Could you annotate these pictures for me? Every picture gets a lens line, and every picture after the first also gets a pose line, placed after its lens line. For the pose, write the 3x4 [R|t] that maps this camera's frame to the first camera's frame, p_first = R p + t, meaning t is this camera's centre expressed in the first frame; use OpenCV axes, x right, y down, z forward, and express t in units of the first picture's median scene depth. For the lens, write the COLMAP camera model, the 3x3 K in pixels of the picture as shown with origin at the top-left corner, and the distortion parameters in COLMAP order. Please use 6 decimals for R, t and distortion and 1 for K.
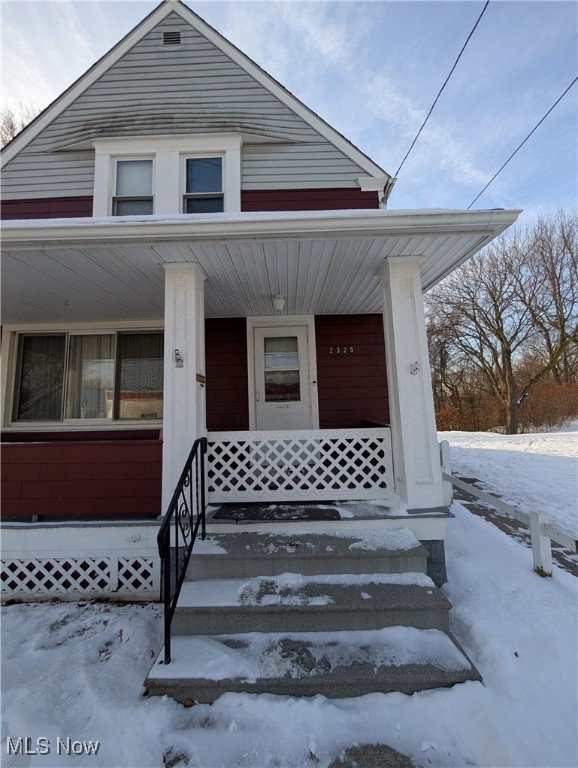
lens RADIAL K [[278.4, 0, 285.1], [0, 278.4, 386.3], [0, 0, 1]] dist [0.000397, 0.000080]
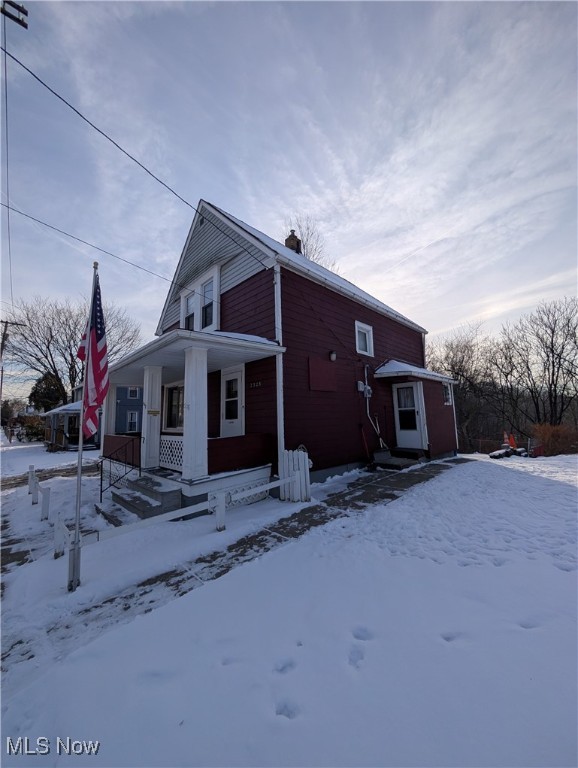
lens RADIAL K [[275.0, 0, 289.0], [0, 275.0, 384.0], [0, 0, 1]] dist [0.000491, 0.000057]
pose [[0.726414, -0.084616, -0.682029, 1.362924], [0.073172, 0.996273, -0.045668, -0.054097], [0.683351, -0.016732, 0.729898, 0.049421]]
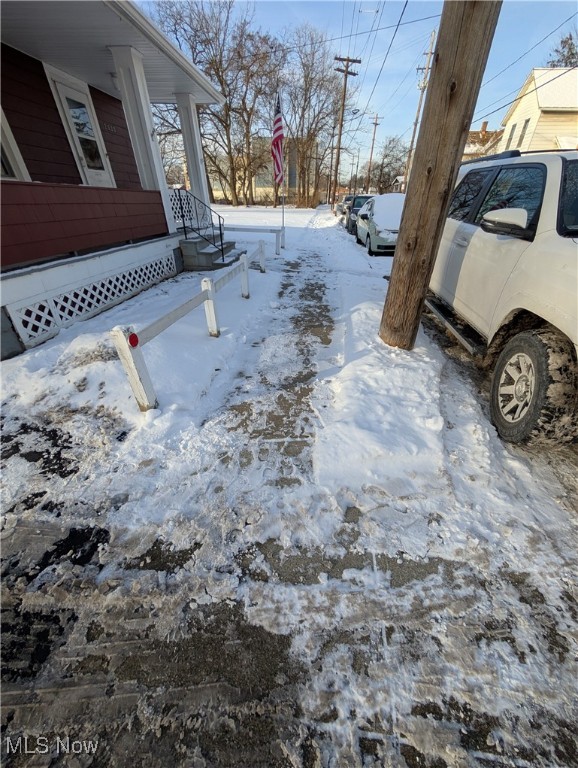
lens RADIAL K [[287.9, 0, 290.2], [0, 287.9, 381.9], [0, 0, 1]] dist [0.000754, 0.000271]
pose [[0.080101, -0.516032, 0.852816, -1.600203], [-0.091942, 0.848093, 0.521810, 0.109373], [-0.992537, -0.120206, 0.020488, -0.053731]]
